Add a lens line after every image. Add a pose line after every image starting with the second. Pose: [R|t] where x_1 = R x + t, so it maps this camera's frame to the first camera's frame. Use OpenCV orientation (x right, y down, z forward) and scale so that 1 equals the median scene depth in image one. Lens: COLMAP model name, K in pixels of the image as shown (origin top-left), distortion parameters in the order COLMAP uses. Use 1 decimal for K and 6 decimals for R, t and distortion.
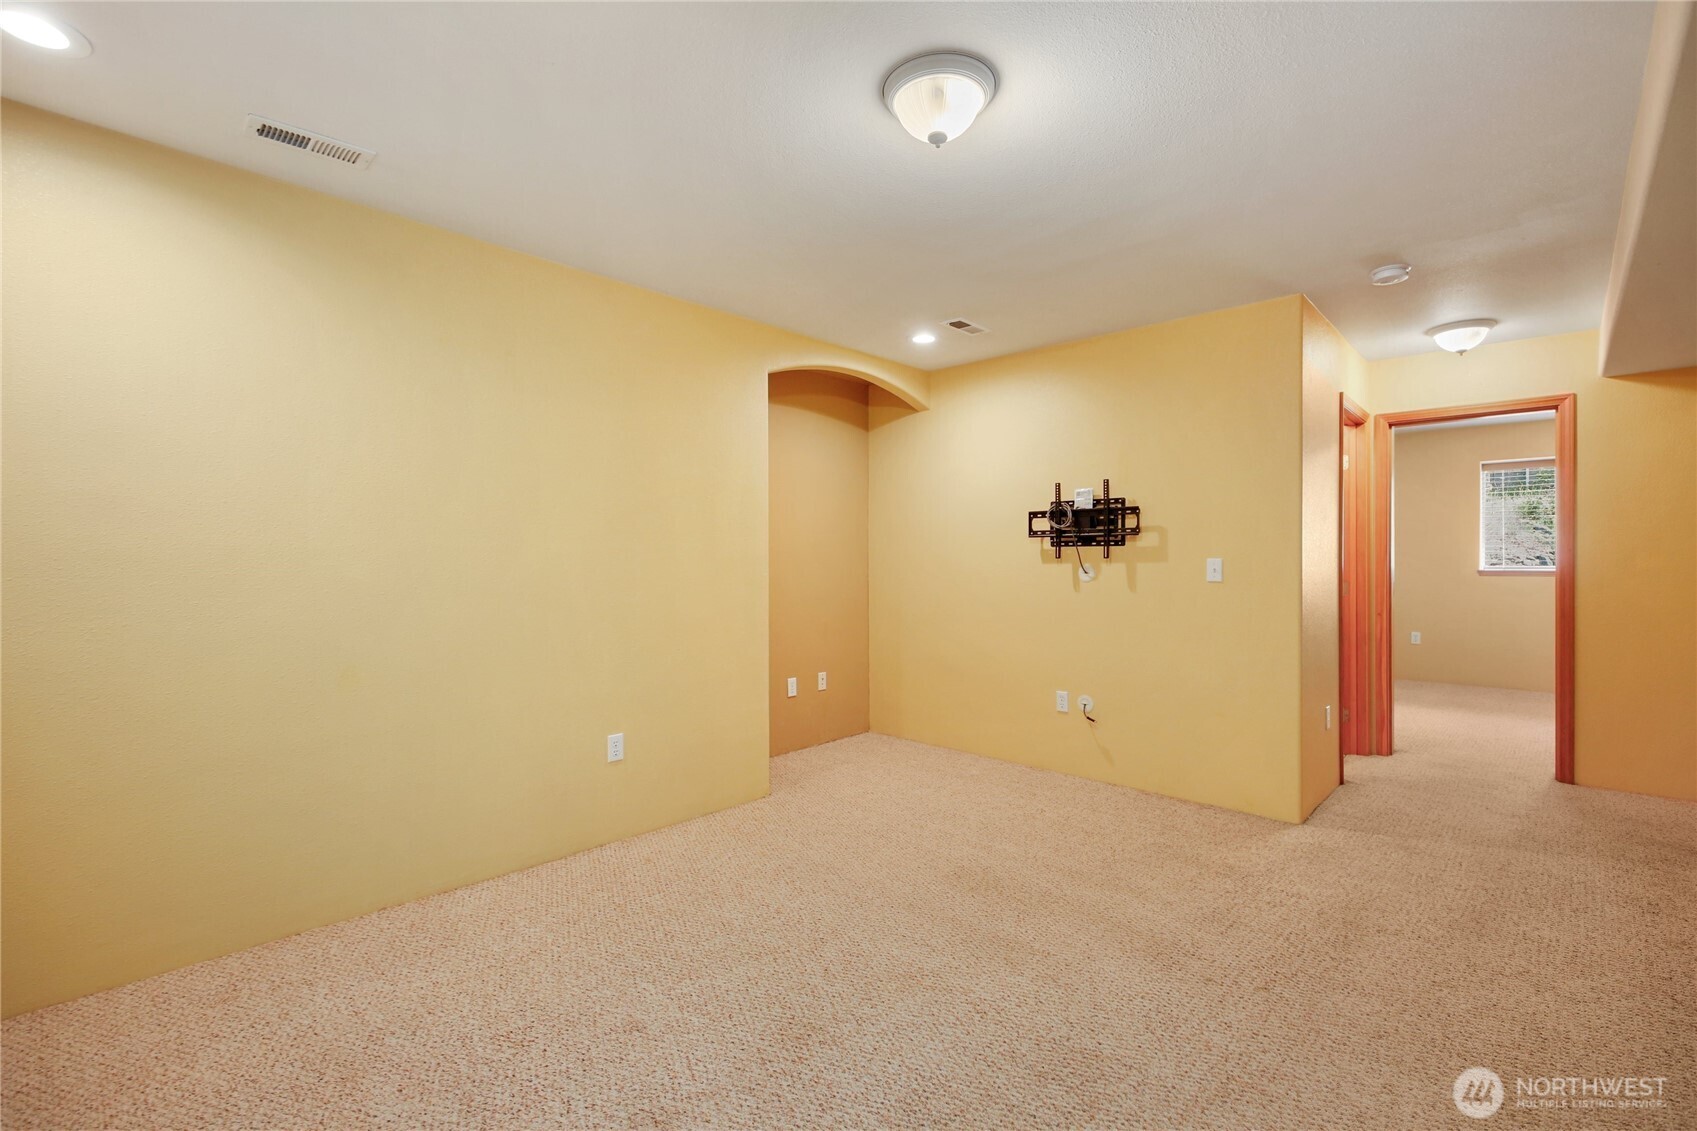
lens RADIAL K [[761.2, 0, 856.7], [0, 761.2, 549.0], [0, 0, 1]] dist [0.000977, -0.000802]
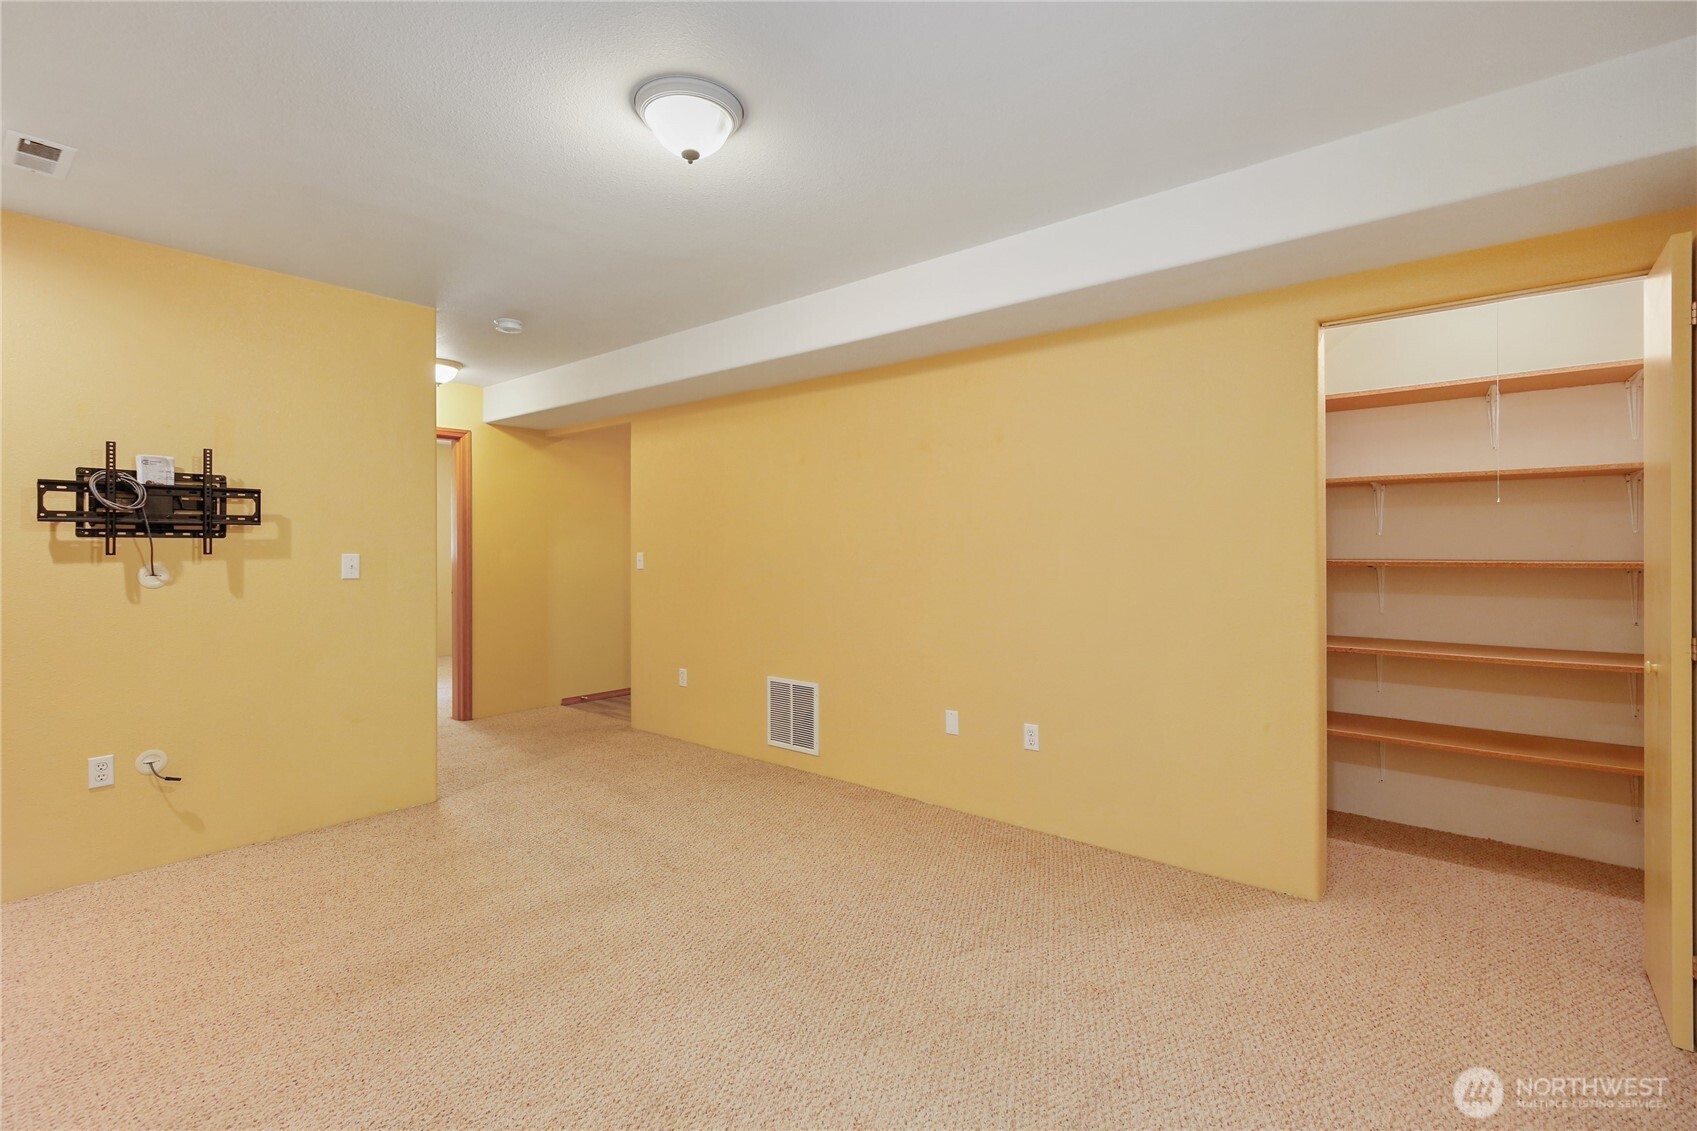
lens RADIAL K [[761.2, 0, 856.7], [0, 761.2, 549.0], [0, 0, 1]] dist [0.000977, -0.000802]
pose [[-0.058194, 0.001697, 0.998304, -0.453349], [-0.010139, 0.999946, -0.002291, 0.002091], [-0.998254, -0.010255, -0.058174, 0.406862]]
